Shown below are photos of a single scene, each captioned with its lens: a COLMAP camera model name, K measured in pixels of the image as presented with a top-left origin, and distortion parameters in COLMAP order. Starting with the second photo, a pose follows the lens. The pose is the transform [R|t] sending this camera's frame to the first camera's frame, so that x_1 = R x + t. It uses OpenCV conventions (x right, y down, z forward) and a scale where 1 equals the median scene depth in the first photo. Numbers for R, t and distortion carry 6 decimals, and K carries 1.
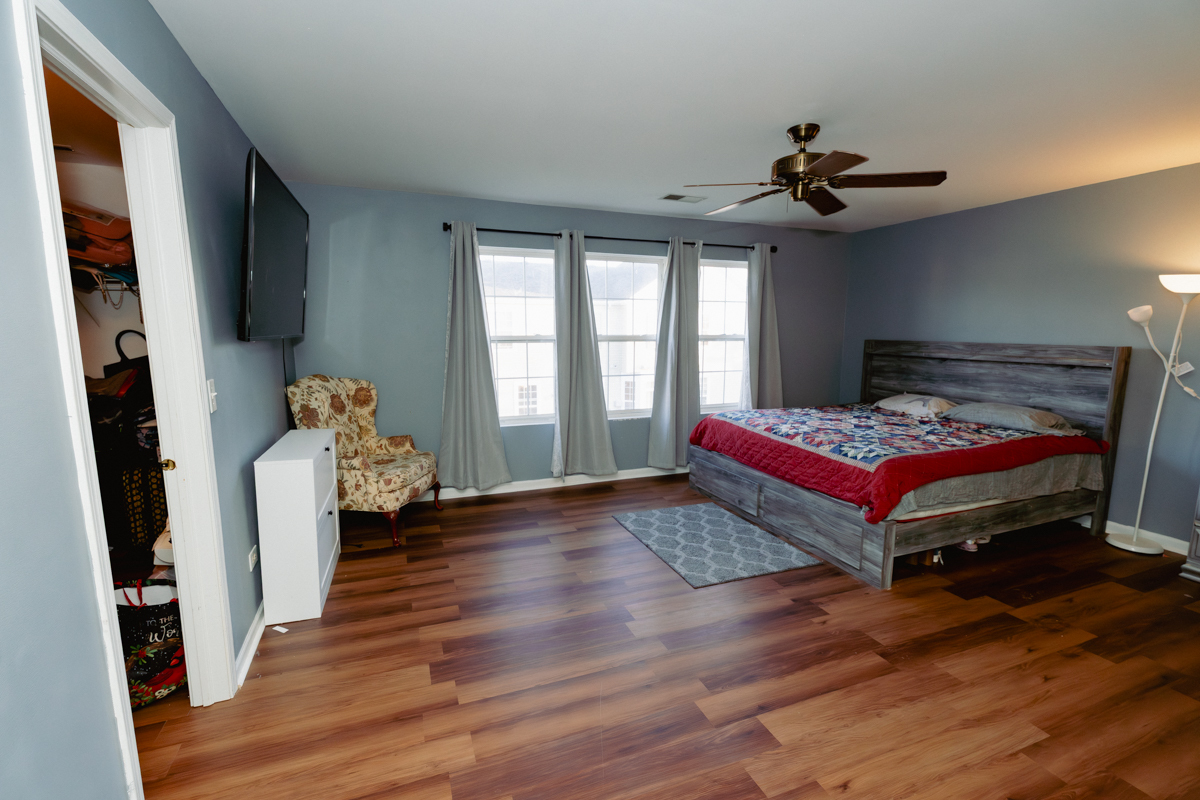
lens RADIAL K [[527.7, 0, 598.5], [0, 527.7, 402.6], [0, 0, 1]] dist [0.001482, 0.000143]
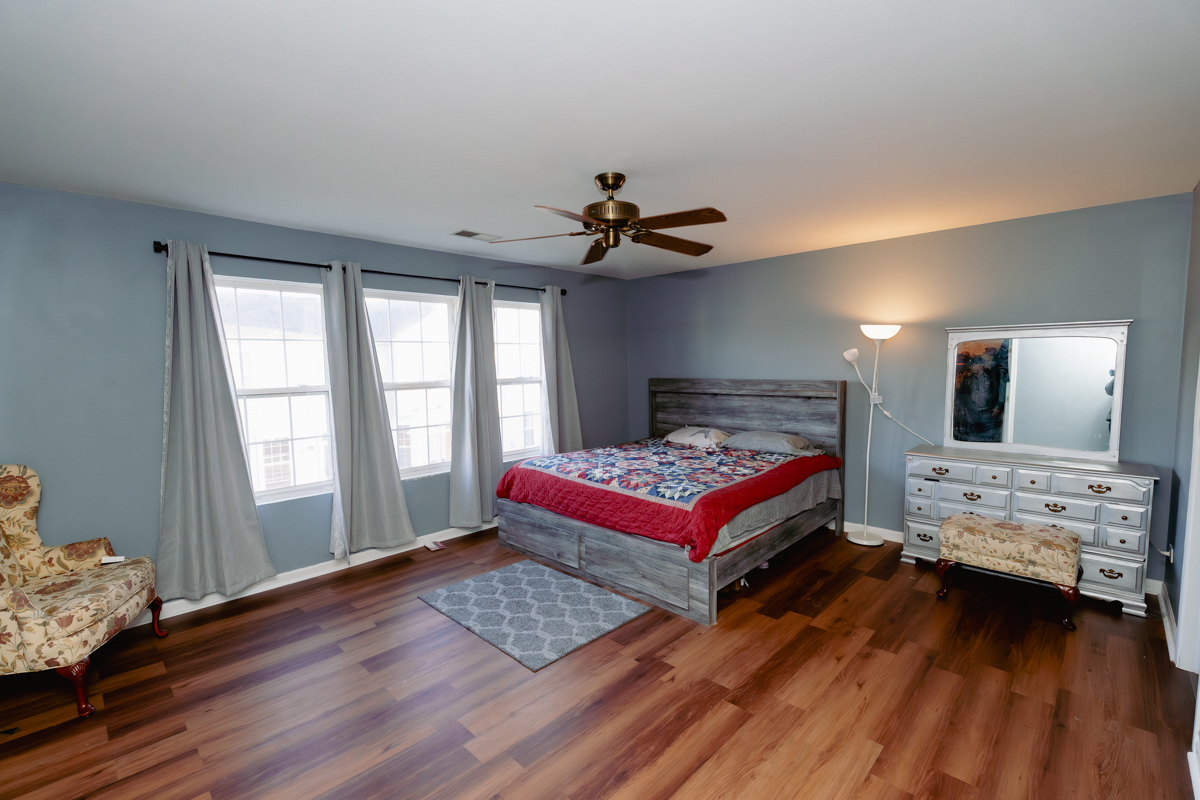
lens RADIAL K [[527.7, 0, 598.4], [0, 527.7, 403.2], [0, 0, 1]] dist [0.001482, 0.000143]
pose [[0.910620, -0.048978, 0.410332, -0.044602], [0.076815, 0.995708, -0.051621, -0.029981], [-0.406043, 0.078527, 0.910474, 0.093266]]
